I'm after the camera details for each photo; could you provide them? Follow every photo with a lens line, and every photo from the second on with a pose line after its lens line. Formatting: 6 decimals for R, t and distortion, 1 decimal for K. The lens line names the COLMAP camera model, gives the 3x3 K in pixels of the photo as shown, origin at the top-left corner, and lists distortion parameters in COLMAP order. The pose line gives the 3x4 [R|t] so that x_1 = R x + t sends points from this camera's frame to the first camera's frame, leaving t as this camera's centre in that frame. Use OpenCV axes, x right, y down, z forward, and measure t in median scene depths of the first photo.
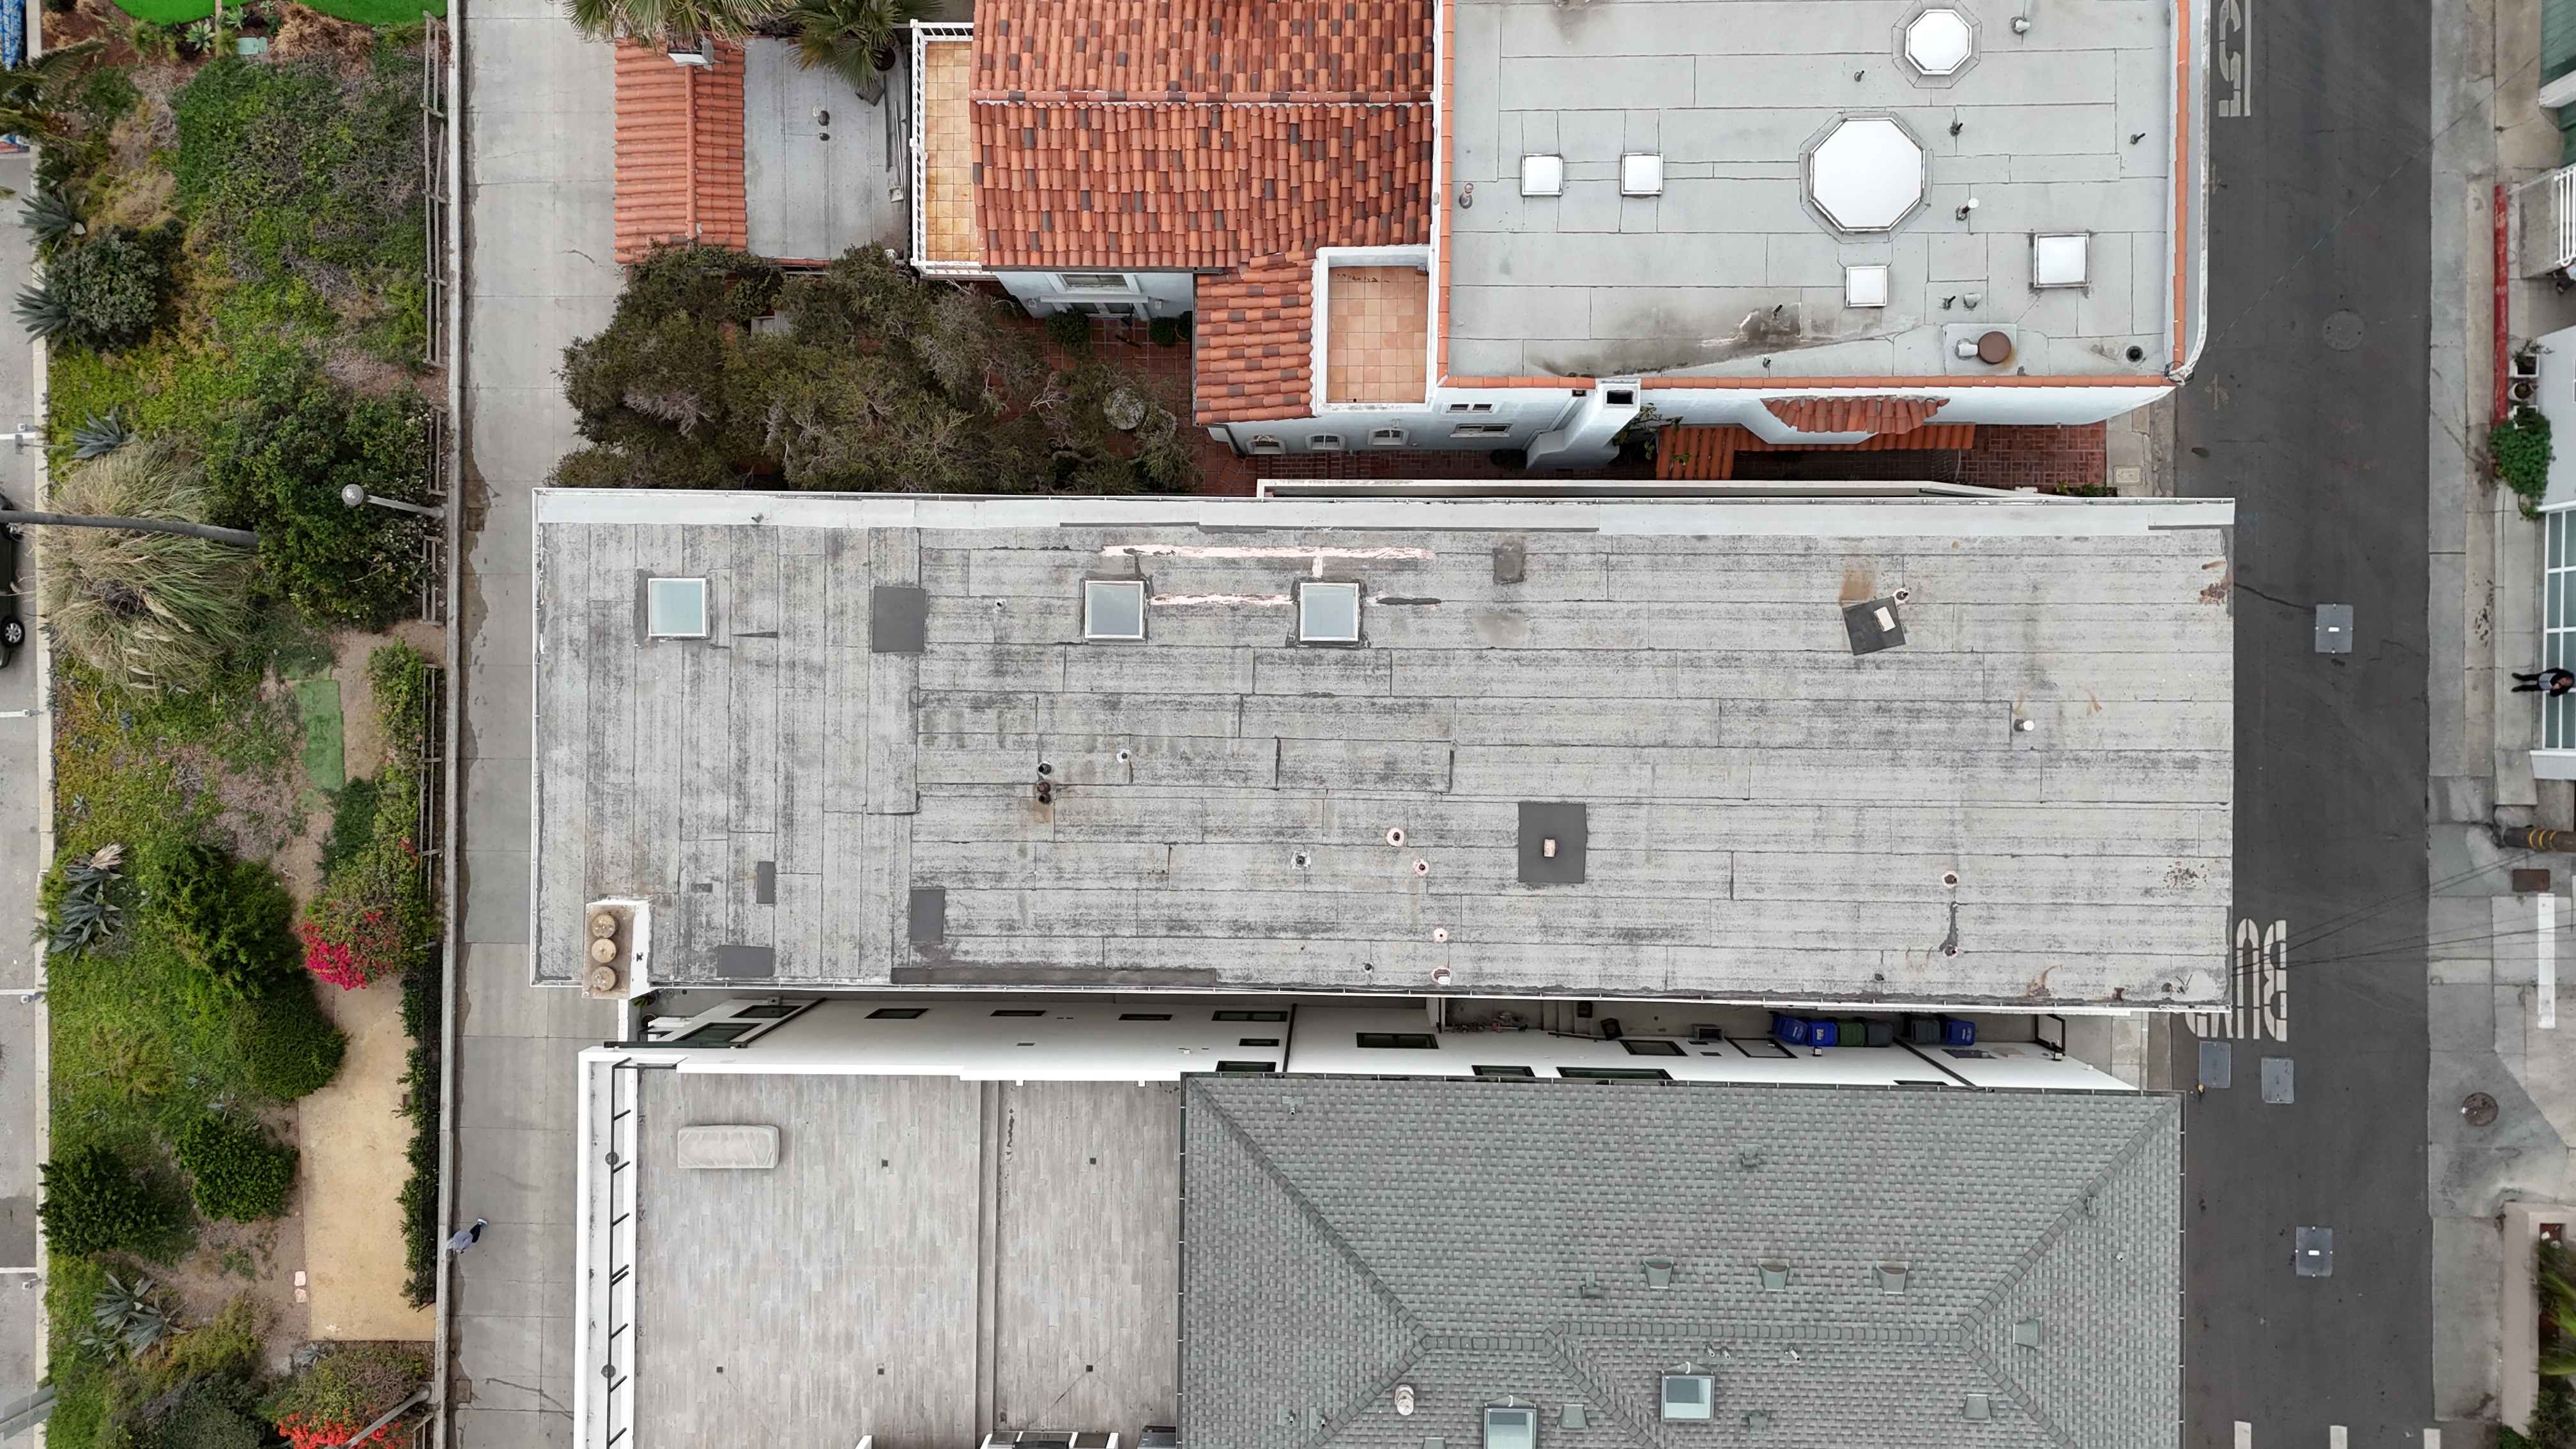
lens RADIAL K [[1876.4, 0, 1288.0], [0, 1876.4, 724.5], [0, 0, 1]] dist [0.102265, -0.112033]
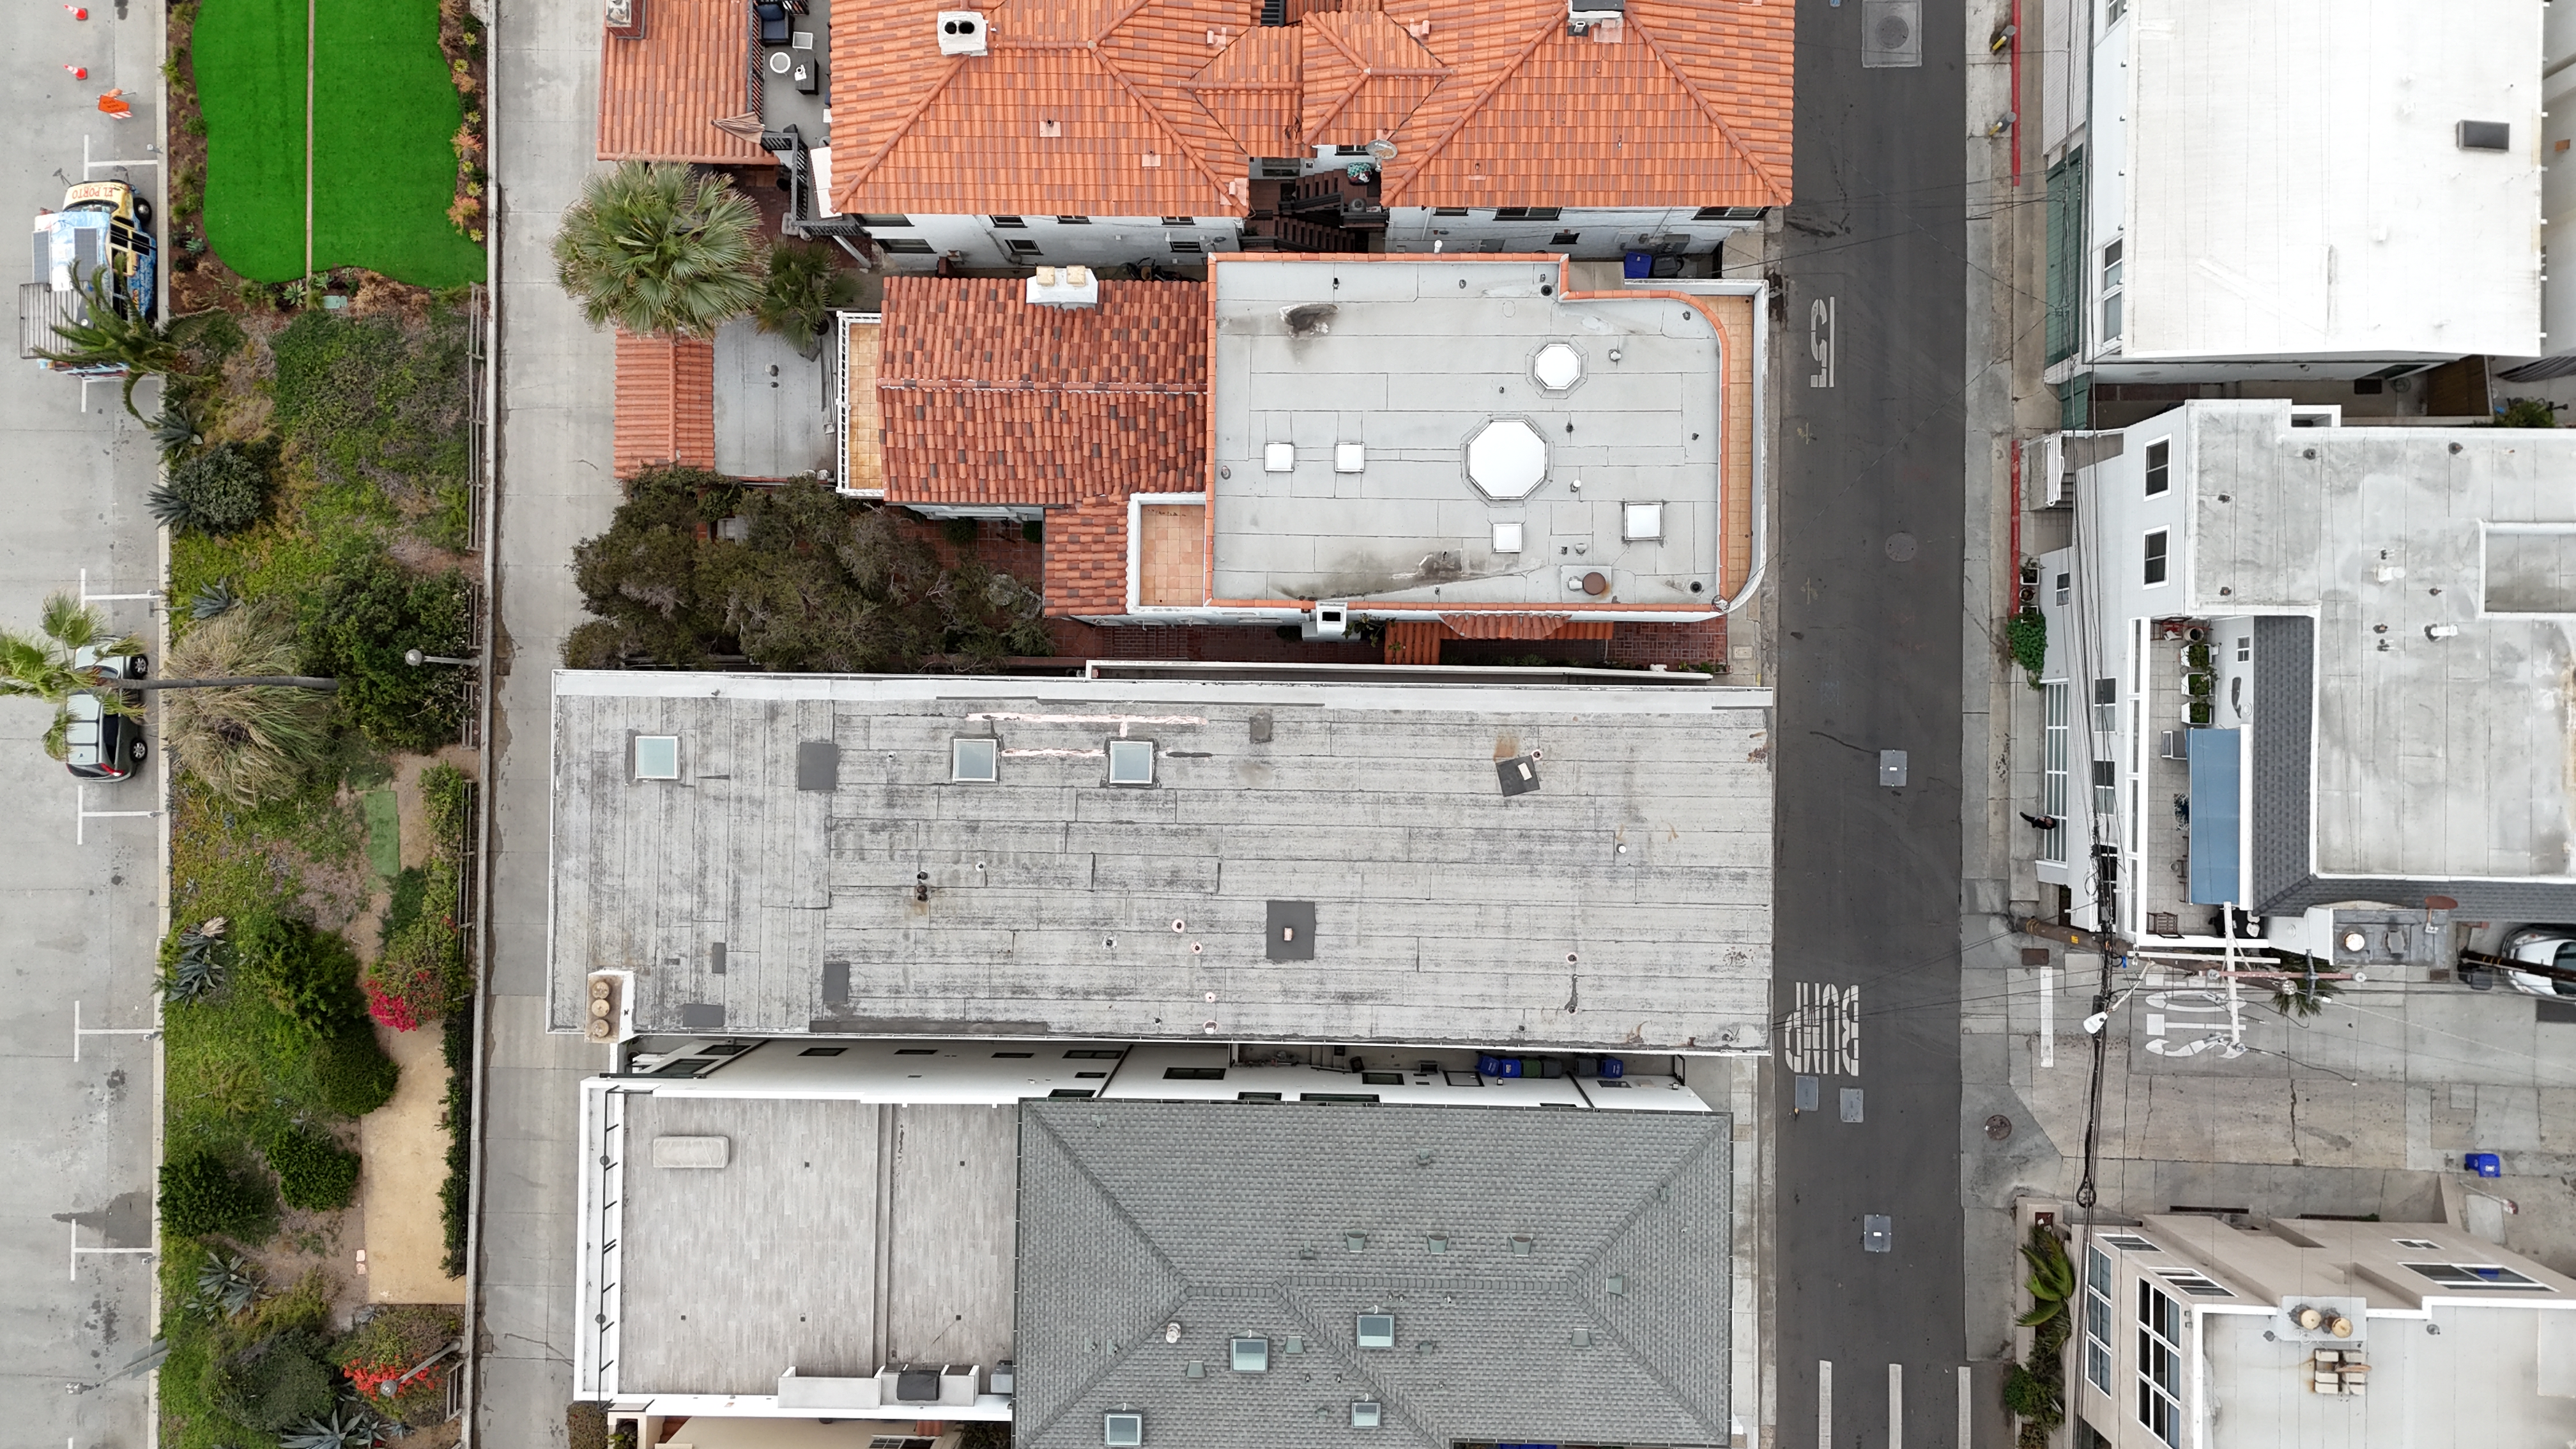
lens RADIAL K [[1876.4, 0, 1288.0], [0, 1876.4, 724.5], [0, 0, 1]] dist [0.102265, -0.112033]
pose [[0.999983, 0.004772, 0.003352, 0.125421], [-0.004728, 0.999904, -0.013022, -0.066622], [-0.003414, 0.013006, 0.999910, -0.361138]]
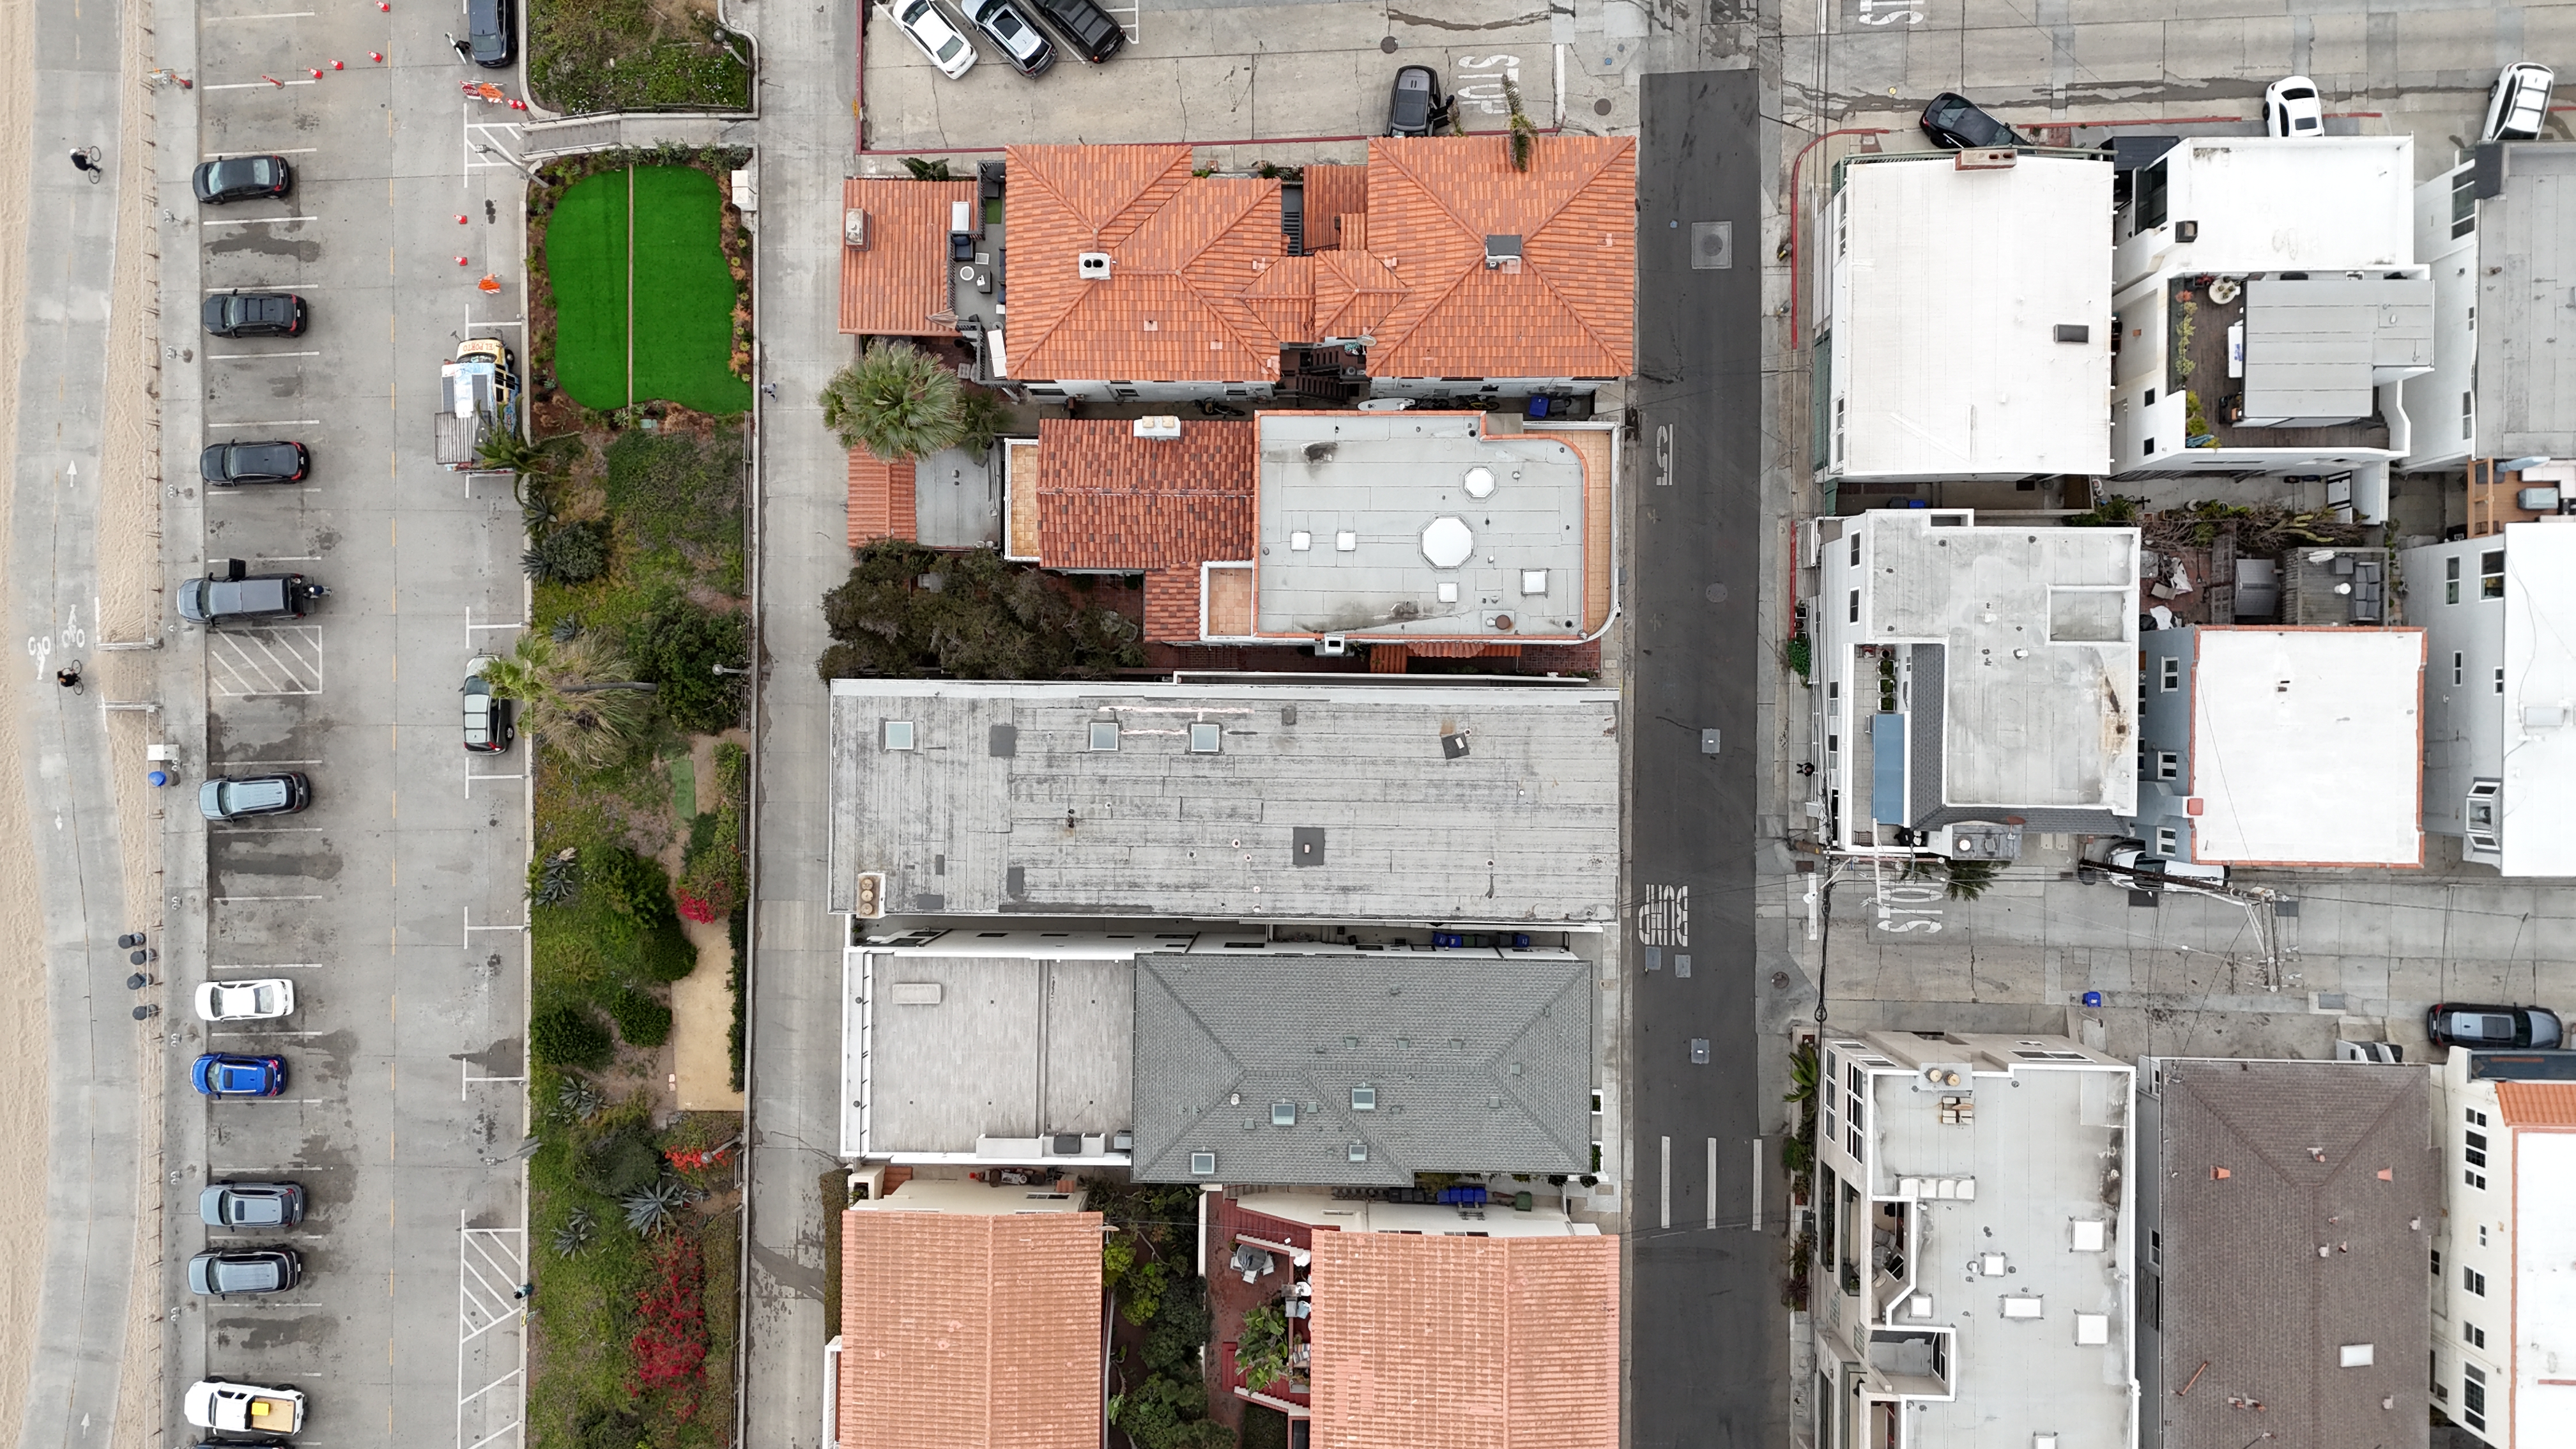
lens RADIAL K [[1879.0, 0, 1288.0], [0, 1879.0, 724.5], [0, 0, 1]] dist [0.169789, -0.403016]
pose [[0.999998, 0.001945, -0.000671, 0.111170], [-0.001949, 0.999978, -0.006278, -0.058702], [0.000659, 0.006279, 0.999980, -1.074611]]
